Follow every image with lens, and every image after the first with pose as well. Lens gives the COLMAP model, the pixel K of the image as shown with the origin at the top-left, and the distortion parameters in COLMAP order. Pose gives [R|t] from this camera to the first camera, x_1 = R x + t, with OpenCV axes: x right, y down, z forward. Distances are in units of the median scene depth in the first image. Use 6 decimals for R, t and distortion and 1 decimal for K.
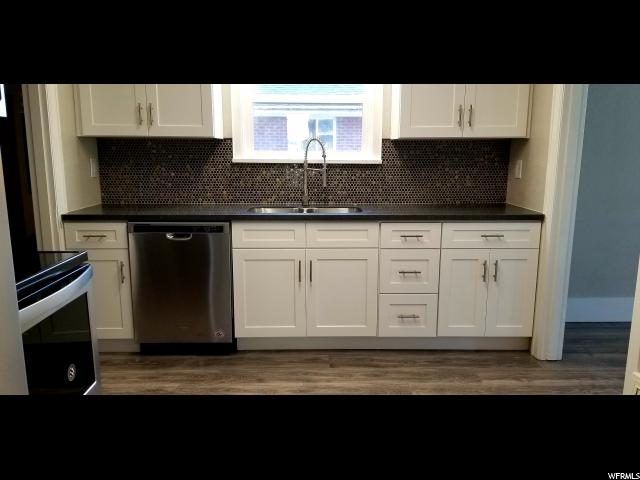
lens RADIAL K [[501.1, 0, 312.9], [0, 501.1, 260.8], [0, 0, 1]] dist [0.075871, -0.116135]
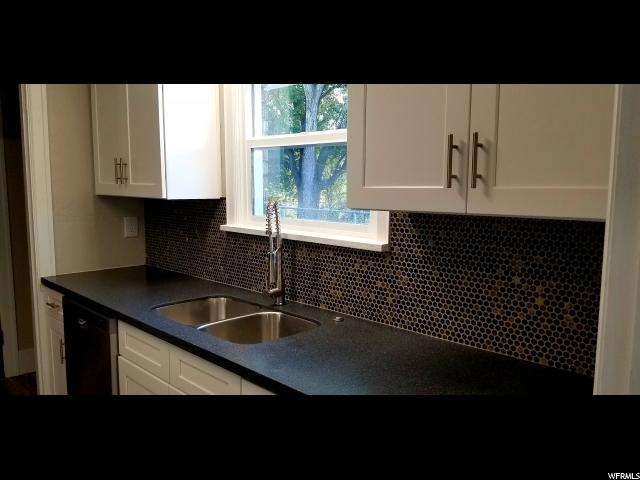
lens RADIAL K [[501.1, 0, 315.3], [0, 501.1, 249.8], [0, 0, 1]] dist [0.075871, -0.116135]
pose [[0.681595, 0.095756, -0.725437, 0.473215], [-0.156456, 0.987545, -0.016647, -0.178534], [0.714808, 0.124846, 0.688087, 0.603781]]
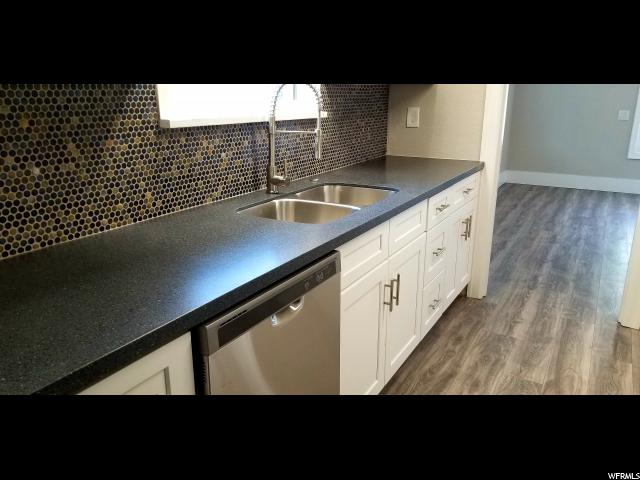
lens RADIAL K [[501.1, 0, 329.3], [0, 501.1, 253.5], [0, 0, 1]] dist [0.075871, -0.116135]
pose [[0.499791, -0.267697, 0.823740, -0.506835], [0.186892, 0.961967, 0.199224, -0.151177], [-0.845743, 0.054380, 0.530813, 0.638821]]
